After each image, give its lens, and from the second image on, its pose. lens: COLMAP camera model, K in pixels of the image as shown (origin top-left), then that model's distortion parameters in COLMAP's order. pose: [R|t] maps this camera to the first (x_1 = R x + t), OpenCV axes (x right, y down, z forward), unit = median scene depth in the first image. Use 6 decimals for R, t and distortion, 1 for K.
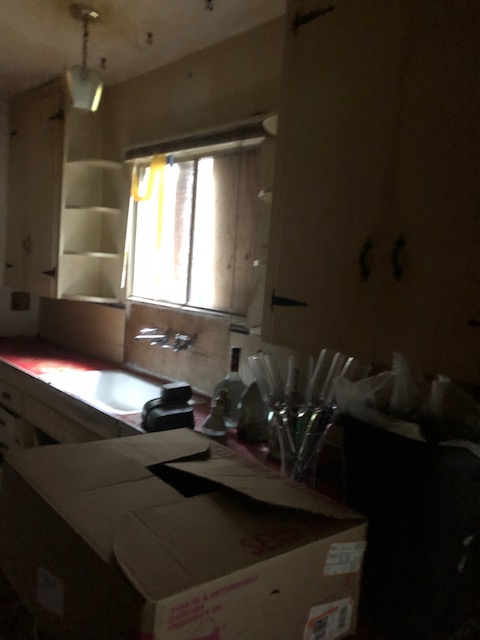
lens RADIAL K [[549.6, 0, 240.0], [0, 549.6, 320.0], [0, 0, 1]] dist [-0.001704, -0.000977]
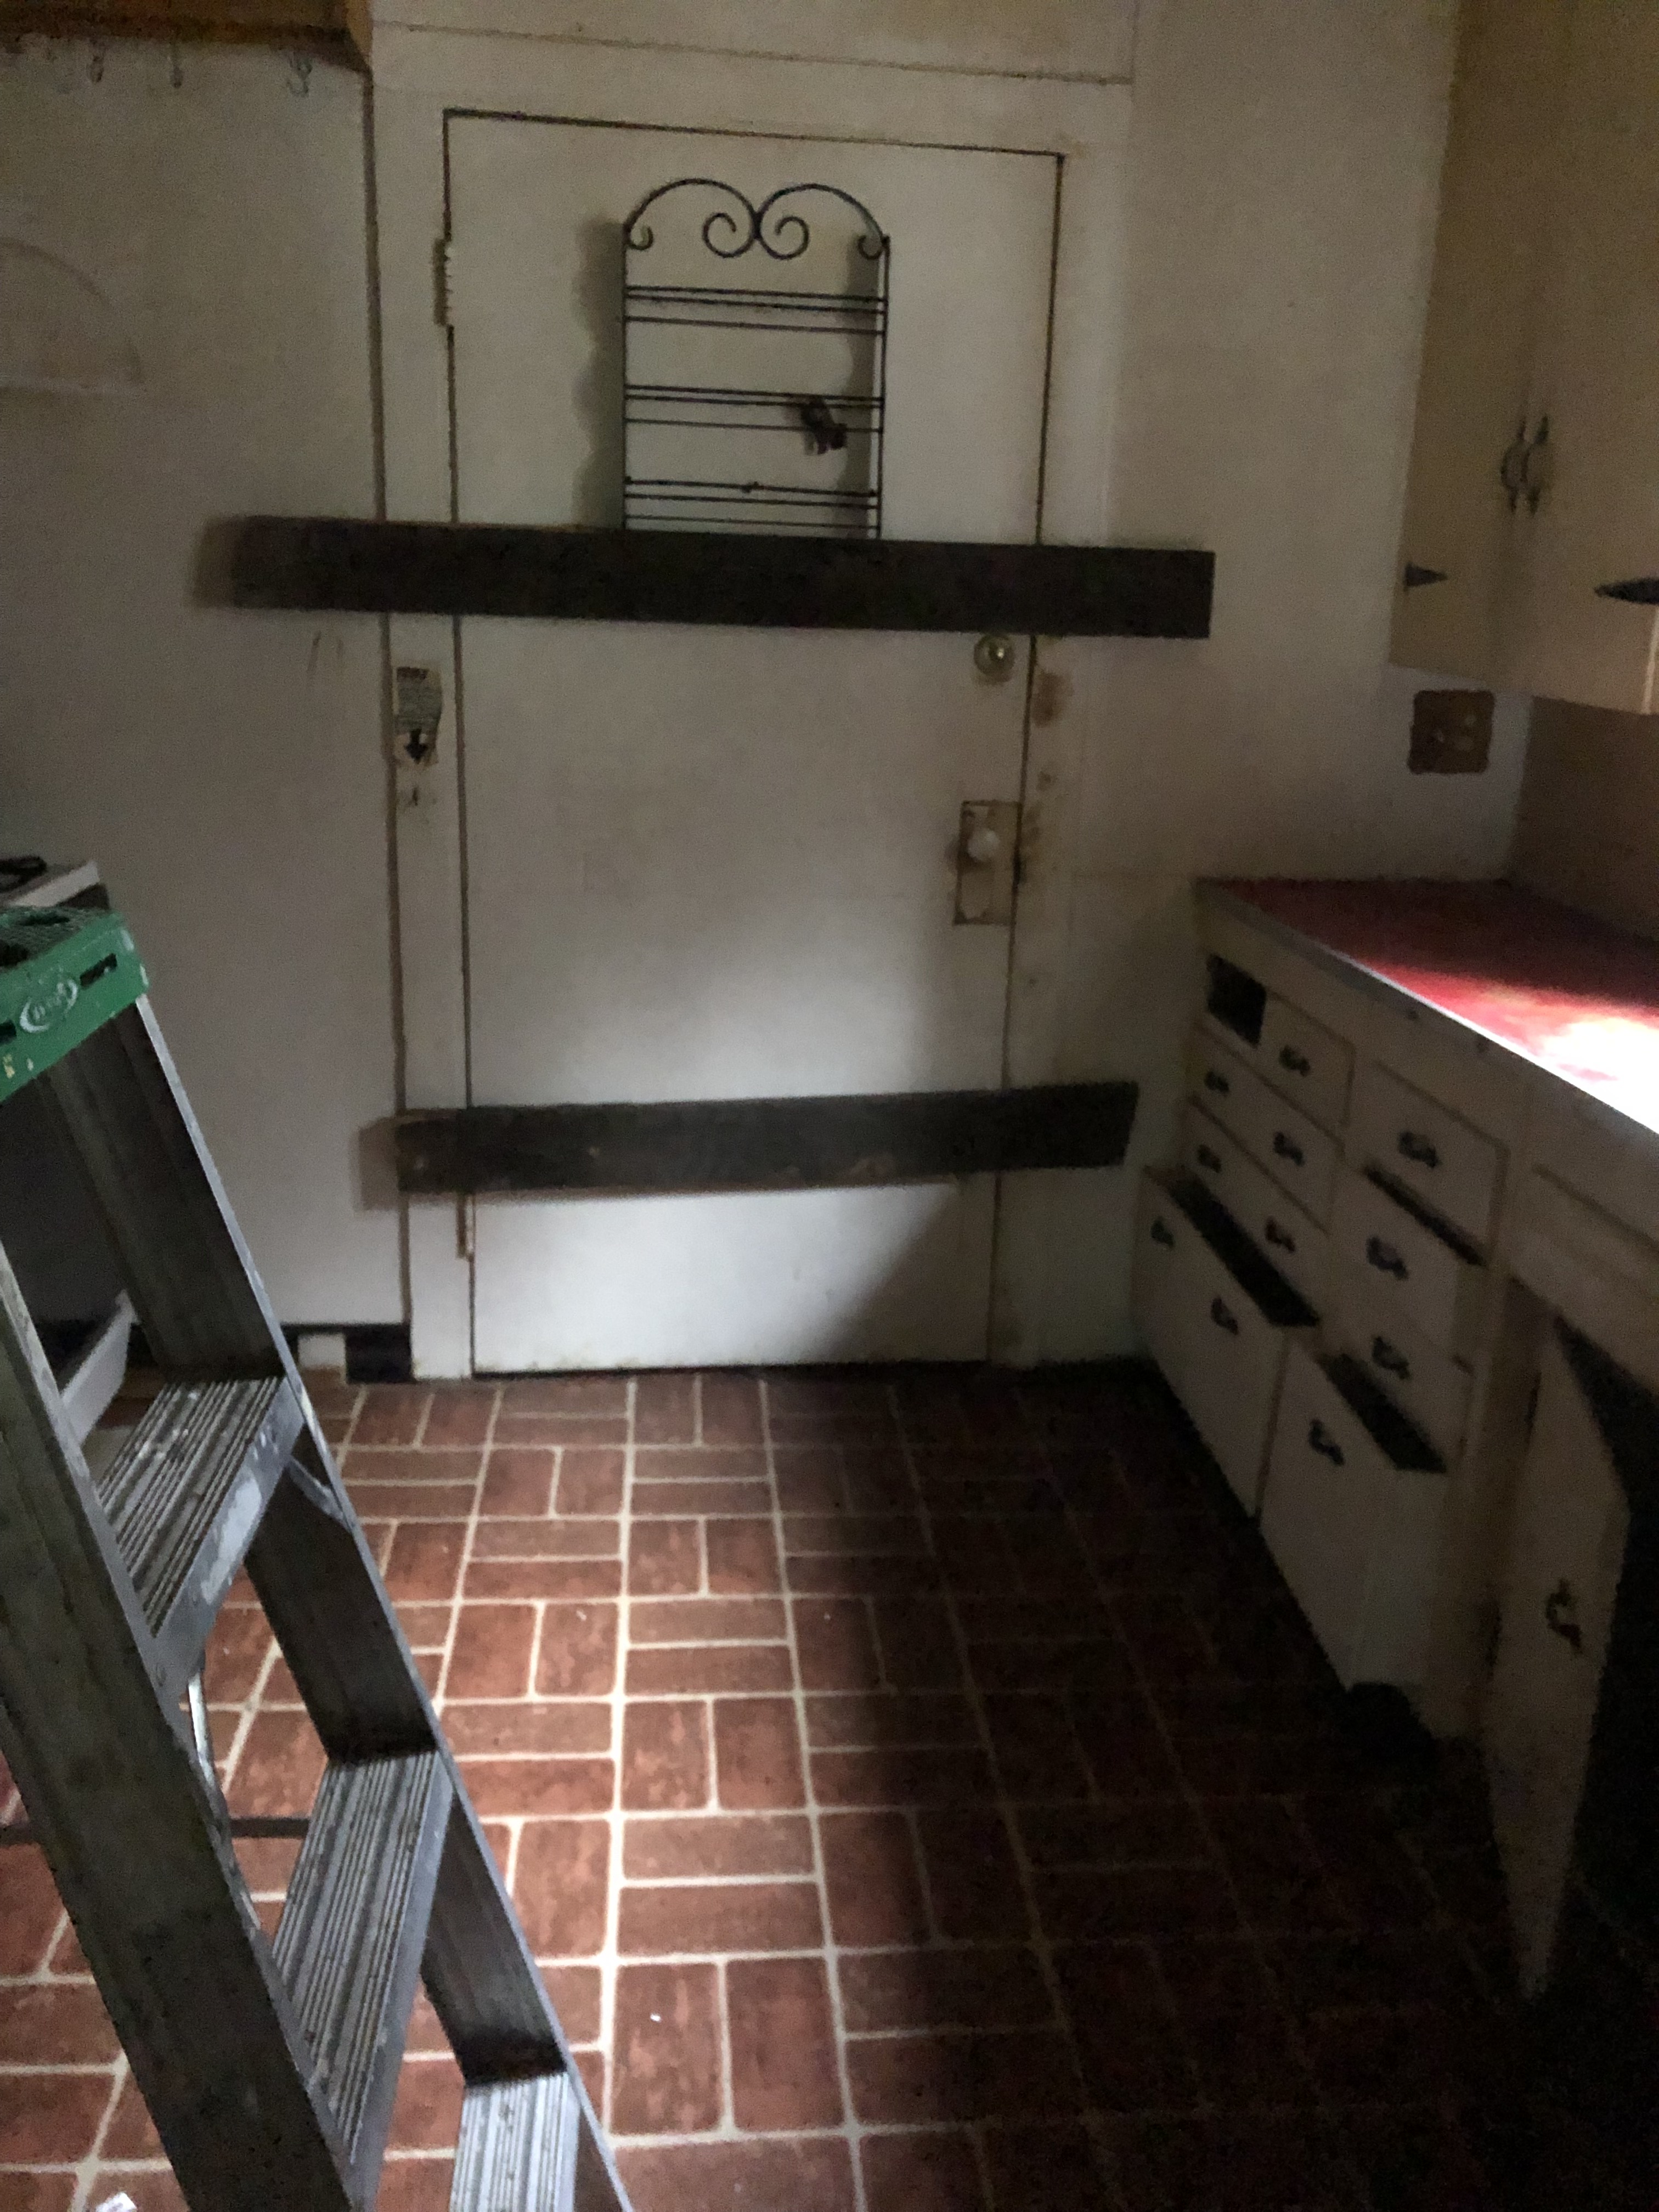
lens RADIAL K [[1899.5, 0, 829.5], [0, 1899.5, 1106.0], [0, 0, 1]] dist [-0.001704, -0.000977]
pose [[0.806011, 0.100031, -0.583387, -0.142759], [-0.011902, 0.988156, 0.152990, 0.003309], [0.591781, -0.116368, 0.797655, 0.203804]]
